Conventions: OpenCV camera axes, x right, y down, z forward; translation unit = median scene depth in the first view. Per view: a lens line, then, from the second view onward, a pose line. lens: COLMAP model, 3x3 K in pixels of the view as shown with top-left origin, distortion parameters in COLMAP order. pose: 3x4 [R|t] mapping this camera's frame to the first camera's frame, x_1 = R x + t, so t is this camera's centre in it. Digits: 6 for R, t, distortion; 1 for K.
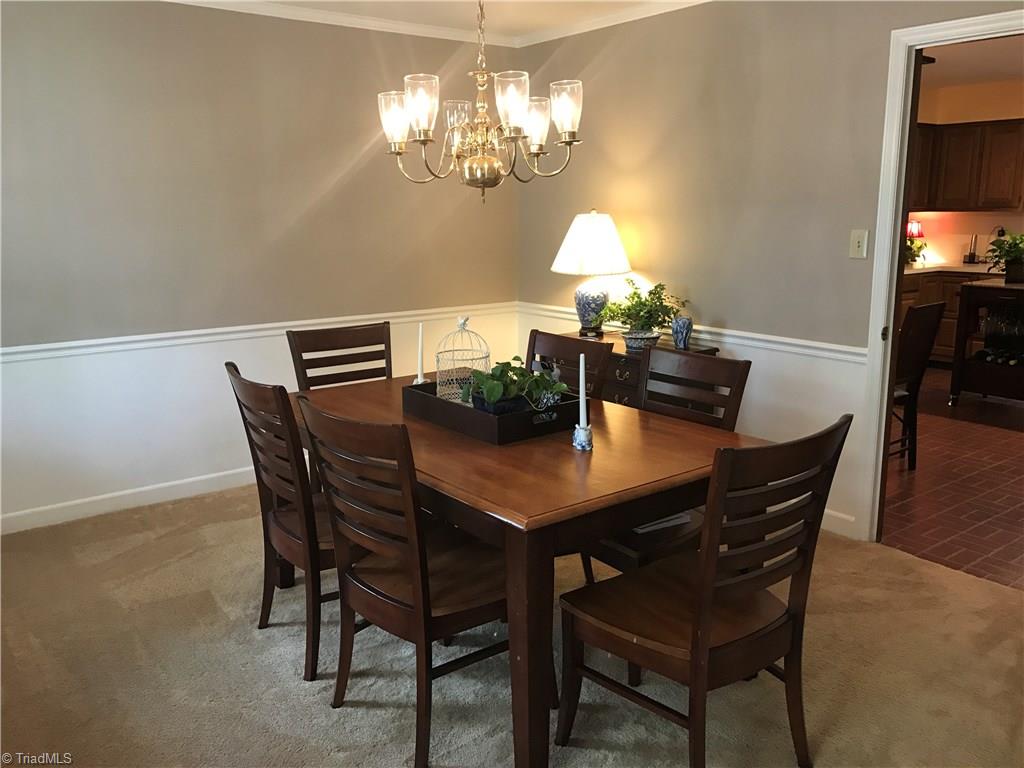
lens RADIAL K [[847.1, 0, 494.7], [0, 847.1, 363.3], [0, 0, 1]] dist [0.032665, 0.002166]
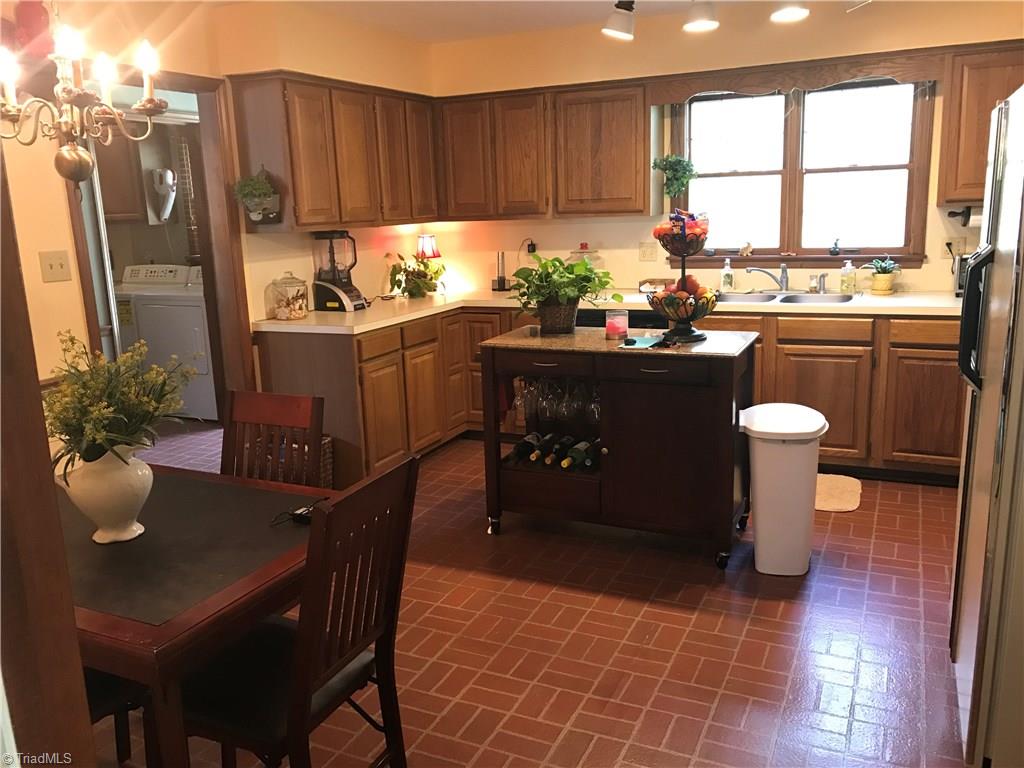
lens RADIAL K [[847.1, 0, 512.2], [0, 847.1, 384.4], [0, 0, 1]] dist [0.032665, 0.002166]
pose [[0.879061, -0.122588, 0.460677, 0.229295], [0.116507, 0.992312, 0.041740, -0.069141], [-0.462253, 0.016980, 0.886586, 0.368321]]
